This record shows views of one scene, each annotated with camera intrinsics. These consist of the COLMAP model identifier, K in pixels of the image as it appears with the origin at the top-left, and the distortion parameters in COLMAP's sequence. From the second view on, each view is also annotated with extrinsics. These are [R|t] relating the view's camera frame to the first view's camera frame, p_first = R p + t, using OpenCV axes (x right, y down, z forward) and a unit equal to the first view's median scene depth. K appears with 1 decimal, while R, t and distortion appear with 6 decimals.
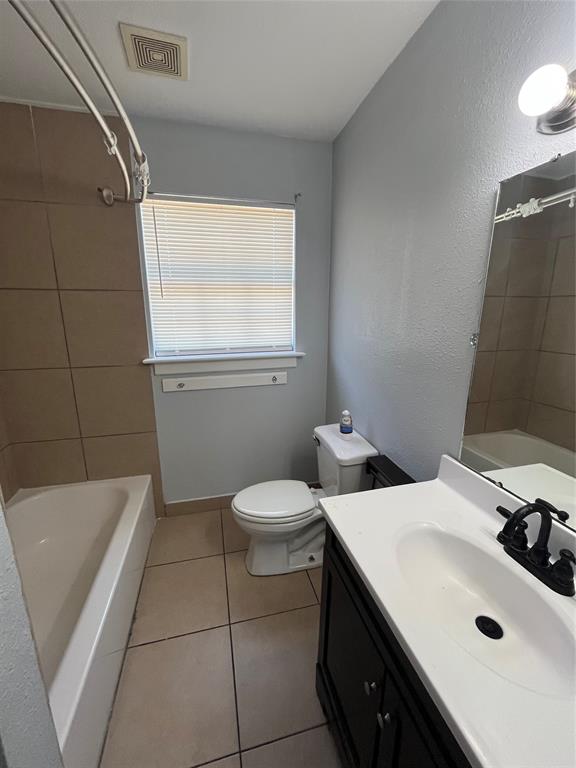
lens RADIAL K [[313.0, 0, 289.9], [0, 313.0, 380.9], [0, 0, 1]] dist [-0.003195, -0.000188]
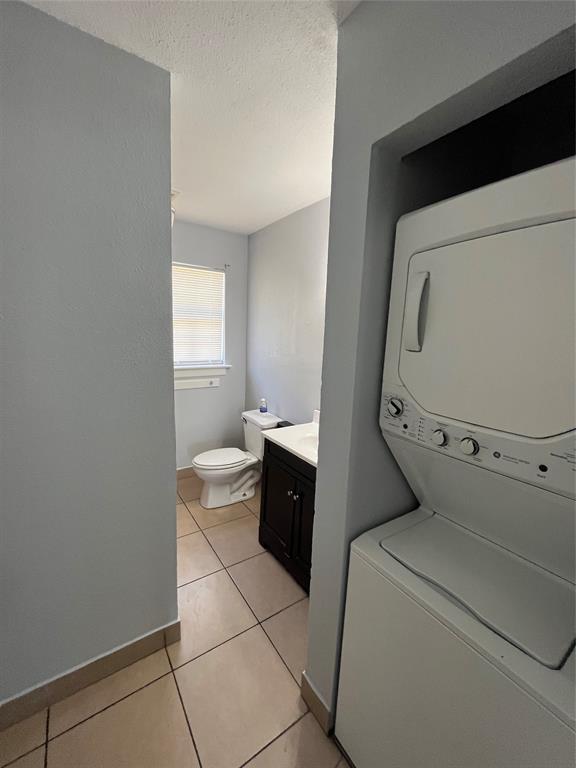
lens RADIAL K [[313.0, 0, 286.2], [0, 313.0, 383.9], [0, 0, 1]] dist [-0.003195, -0.000188]
pose [[0.943127, -0.025370, 0.331462, -0.234029], [0.039364, 0.998591, -0.035575, 0.073134], [-0.330093, 0.046599, 0.942797, -0.562709]]
